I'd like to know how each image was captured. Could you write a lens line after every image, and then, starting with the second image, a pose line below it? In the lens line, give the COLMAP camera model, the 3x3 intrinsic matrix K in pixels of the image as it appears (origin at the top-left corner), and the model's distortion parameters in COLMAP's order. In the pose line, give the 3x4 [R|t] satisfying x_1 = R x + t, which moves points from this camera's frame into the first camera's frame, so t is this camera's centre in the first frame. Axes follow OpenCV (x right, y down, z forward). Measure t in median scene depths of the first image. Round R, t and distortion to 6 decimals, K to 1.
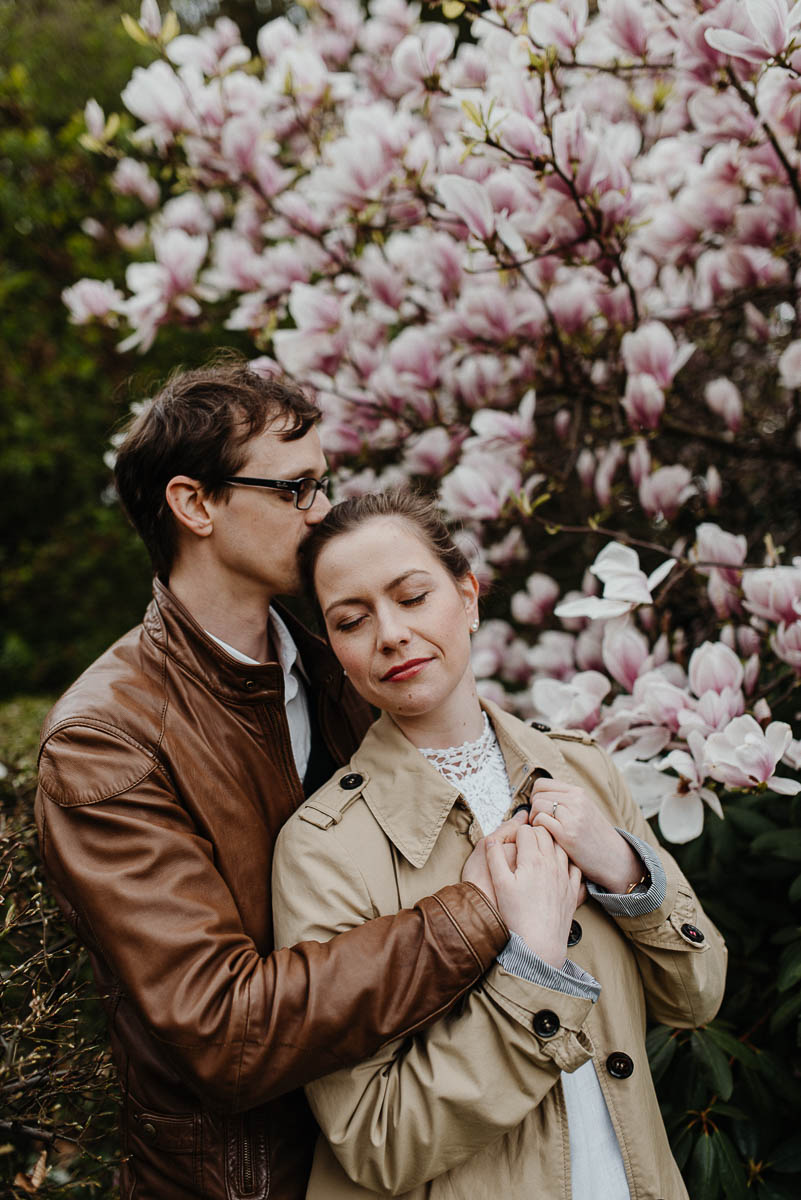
lens RADIAL K [[1216.9, 0, 400.5], [0, 1216.9, 600.0], [0, 0, 1]] dist [-0.089229, 0.327233]
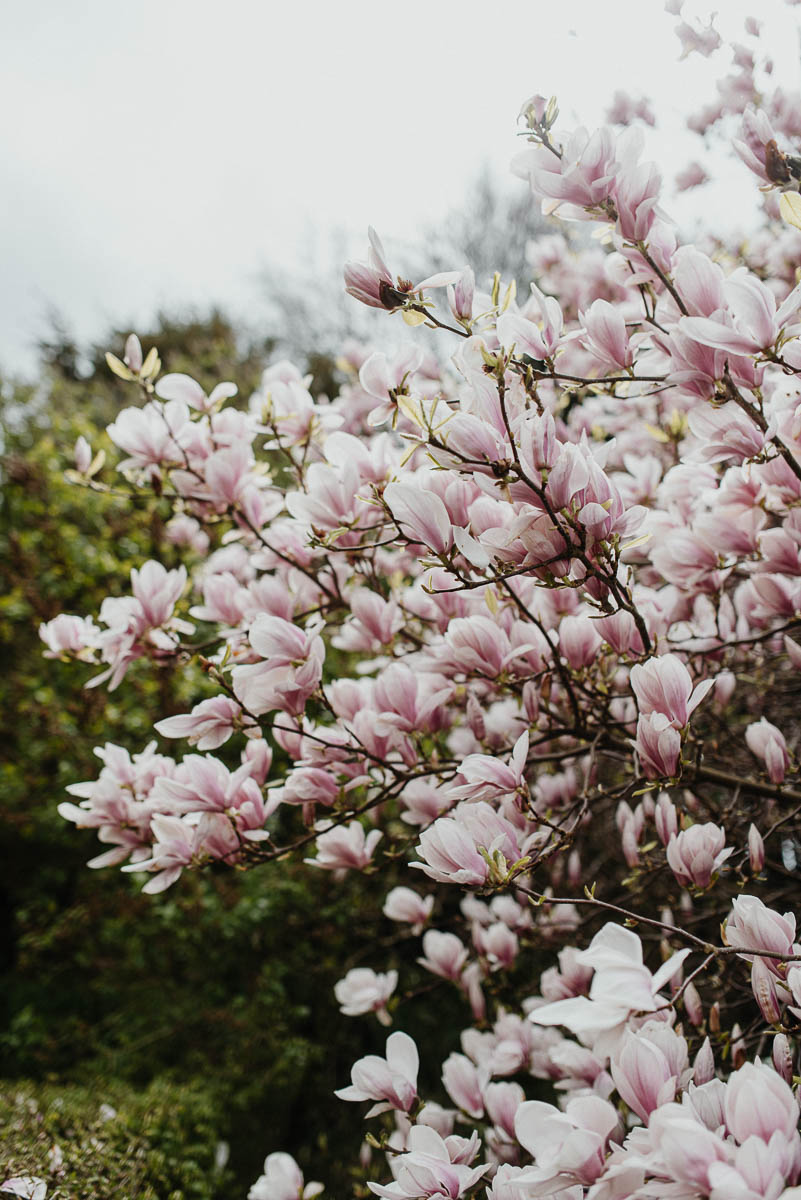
lens RADIAL K [[1167.9, 0, 400.5], [0, 1167.9, 600.0], [0, 0, 1]] dist [0.052104, -0.003827]
pose [[0.997328, -0.003471, -0.072976, 0.087723], [-0.017265, 0.959379, -0.281591, -0.028757], [0.070989, 0.282098, 0.956756, 0.185184]]
